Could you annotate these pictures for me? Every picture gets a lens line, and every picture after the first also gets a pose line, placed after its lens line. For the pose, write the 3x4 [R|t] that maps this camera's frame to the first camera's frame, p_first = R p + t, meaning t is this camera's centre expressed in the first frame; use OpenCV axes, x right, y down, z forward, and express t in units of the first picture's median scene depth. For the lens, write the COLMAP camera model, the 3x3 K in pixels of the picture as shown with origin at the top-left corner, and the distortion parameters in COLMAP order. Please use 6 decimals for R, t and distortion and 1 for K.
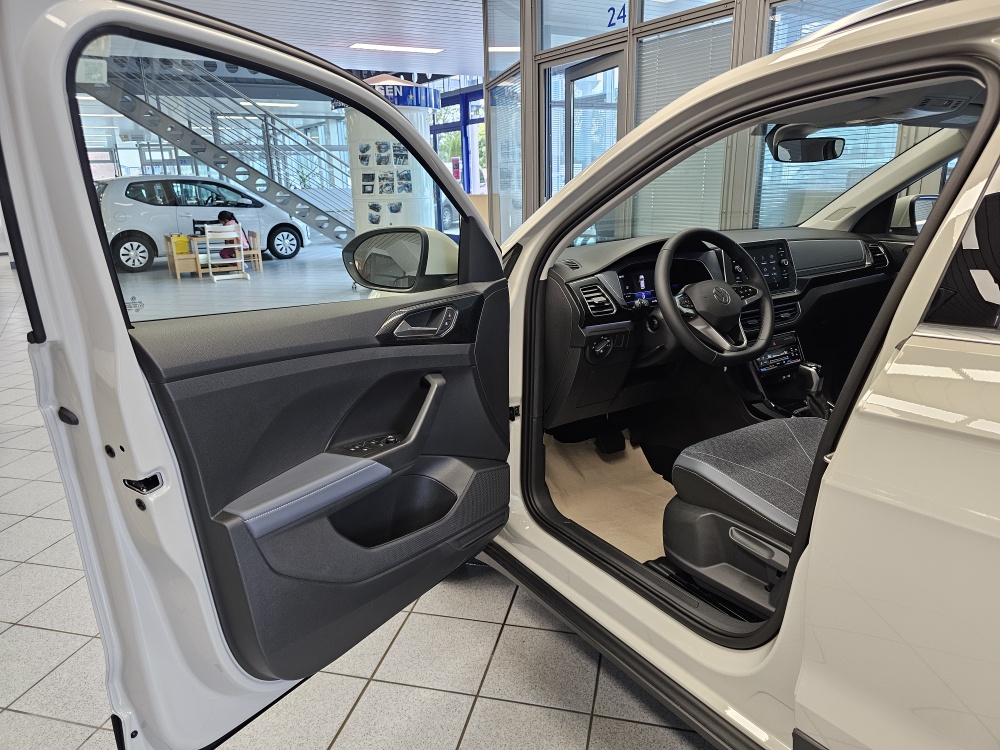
lens RADIAL K [[664.8, 0, 503.6], [0, 664.8, 376.0], [0, 0, 1]] dist [0.067640, -0.054383]
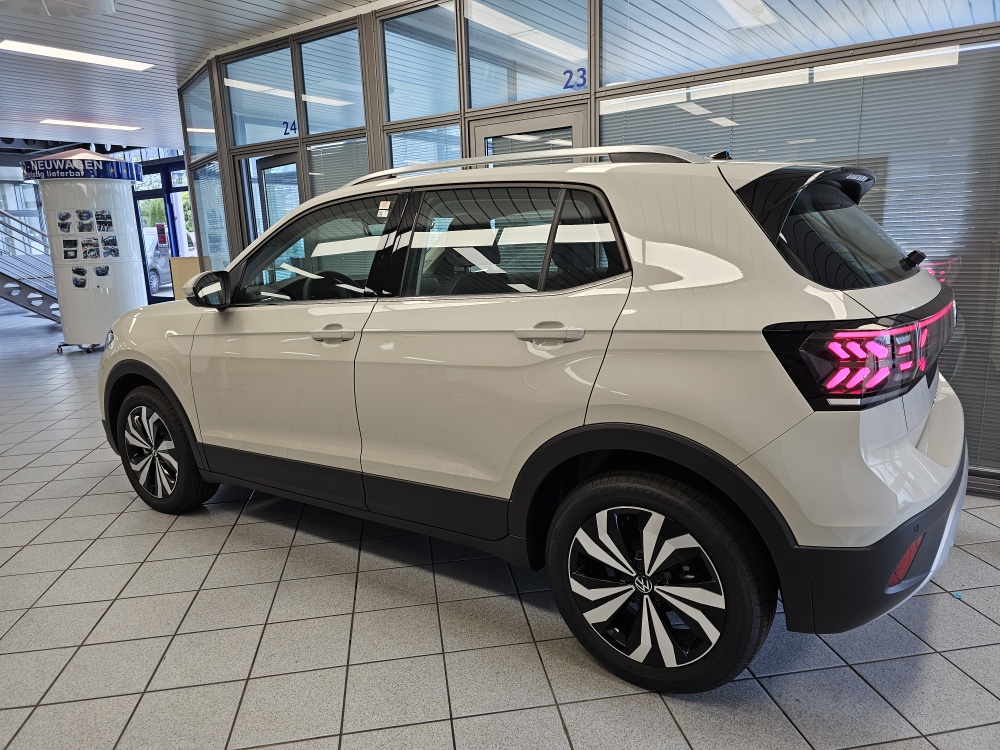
lens RADIAL K [[679.9, 0, 506.1], [0, 679.9, 374.9], [0, 0, 1]] dist [0.013204, -0.003712]
pose [[0.922386, -0.085810, 0.376618, 0.004575], [0.119855, 0.990469, -0.067871, 0.057587], [-0.367205, 0.107743, 0.923879, -0.202107]]
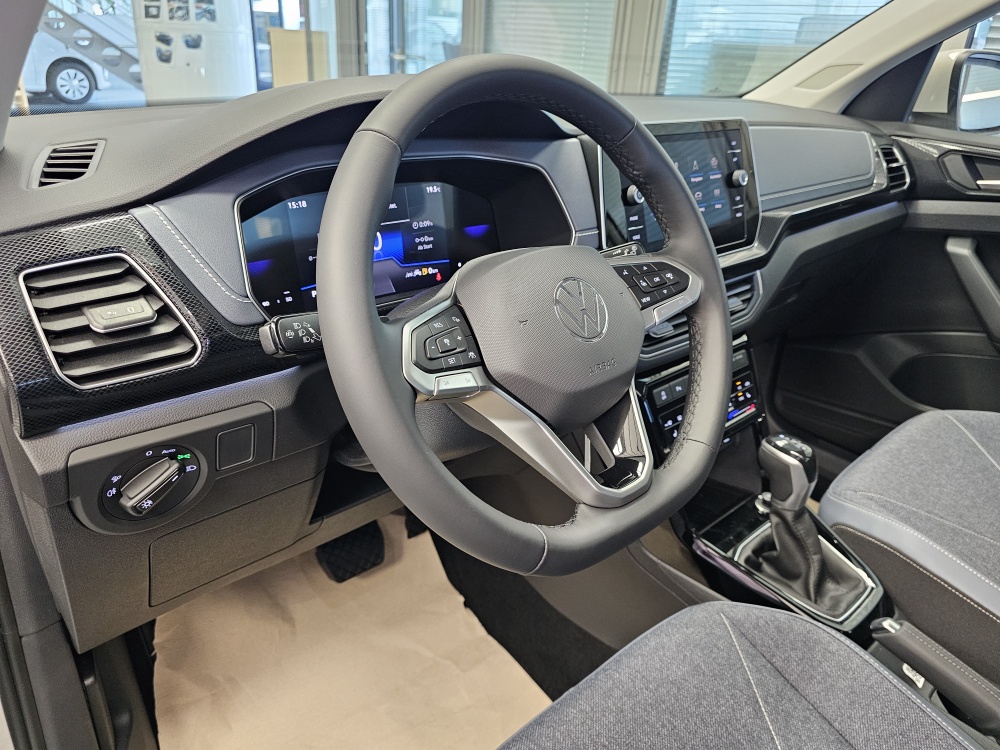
lens RADIAL K [[676.0, 0, 498.4], [0, 676.0, 362.3], [0, 0, 1]] dist [0.053882, -0.065366]
pose [[0.986514, 0.007898, 0.163484, 0.051552], [-0.033657, 0.987278, 0.155399, -0.030001], [-0.160177, -0.158805, 0.974230, 0.152363]]
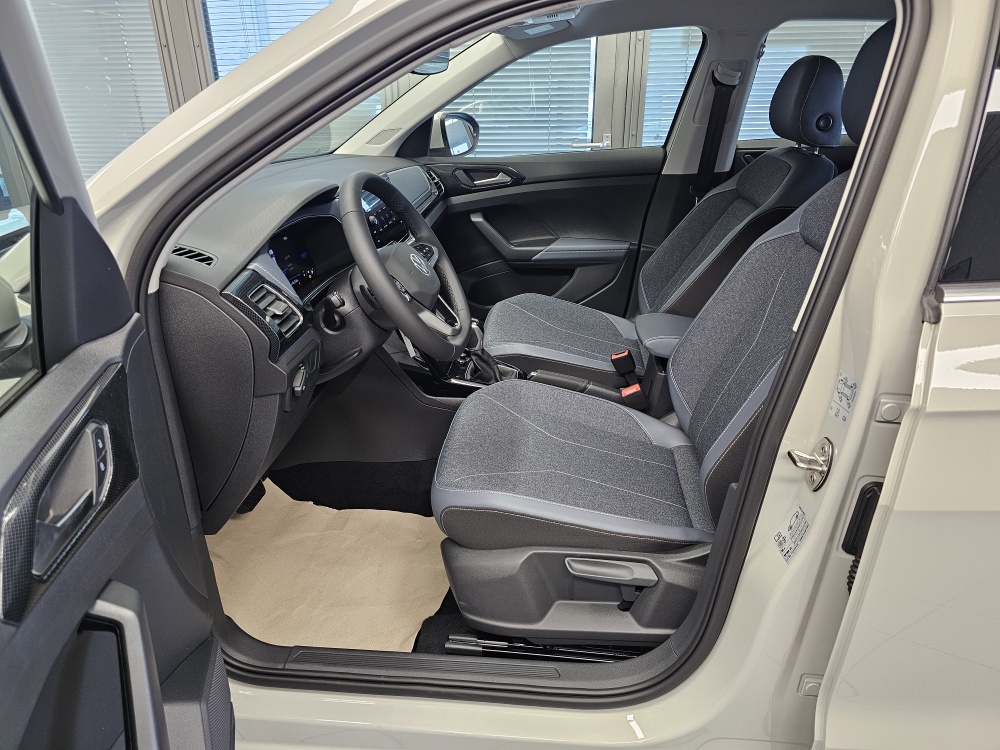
lens RADIAL K [[671.4, 0, 500.4], [0, 671.4, 368.6], [0, 0, 1]] dist [0.040135, -0.032626]
pose [[0.627547, -0.293786, 0.721023, -0.039194], [0.210300, 0.955615, 0.206336, -0.030801], [-0.749639, 0.022145, 0.661477, 0.095419]]
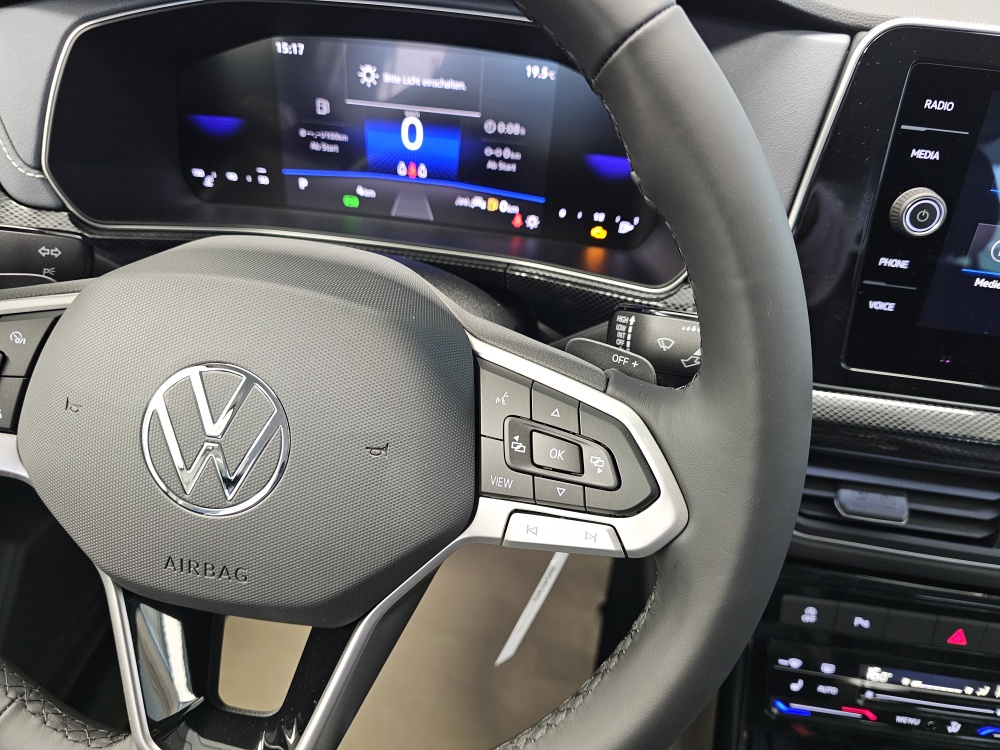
lens RADIAL K [[686.7, 0, 514.6], [0, 686.7, 362.6], [0, 0, 1]] dist [0.000067, -0.019183]
pose [[0.754543, 0.485027, -0.442055, 0.089464], [-0.251966, 0.836097, 0.487294, -0.044819], [0.605952, -0.256302, 0.753081, 0.199953]]
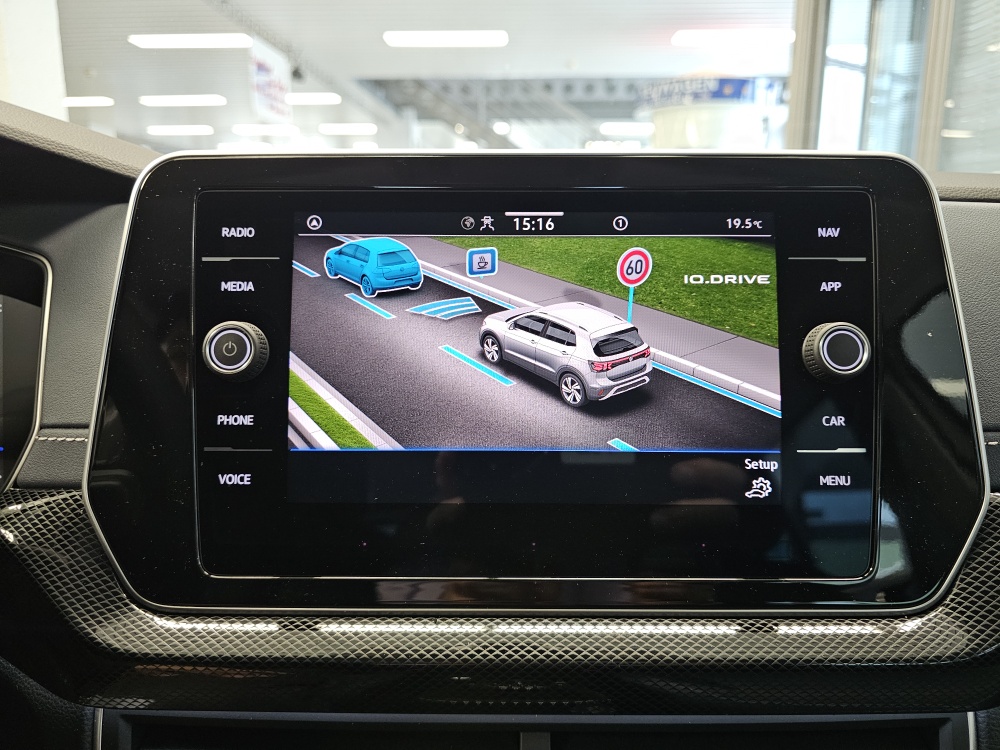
lens RADIAL K [[684.7, 0, 507.6], [0, 684.7, 376.2], [0, 0, 1]] dist [0.043177, -0.078375]
pose [[0.835723, 0.144865, -0.529699, 0.112045], [-0.176509, 0.984255, -0.009304, -0.039600], [0.520011, 0.101272, 0.848135, 0.224791]]
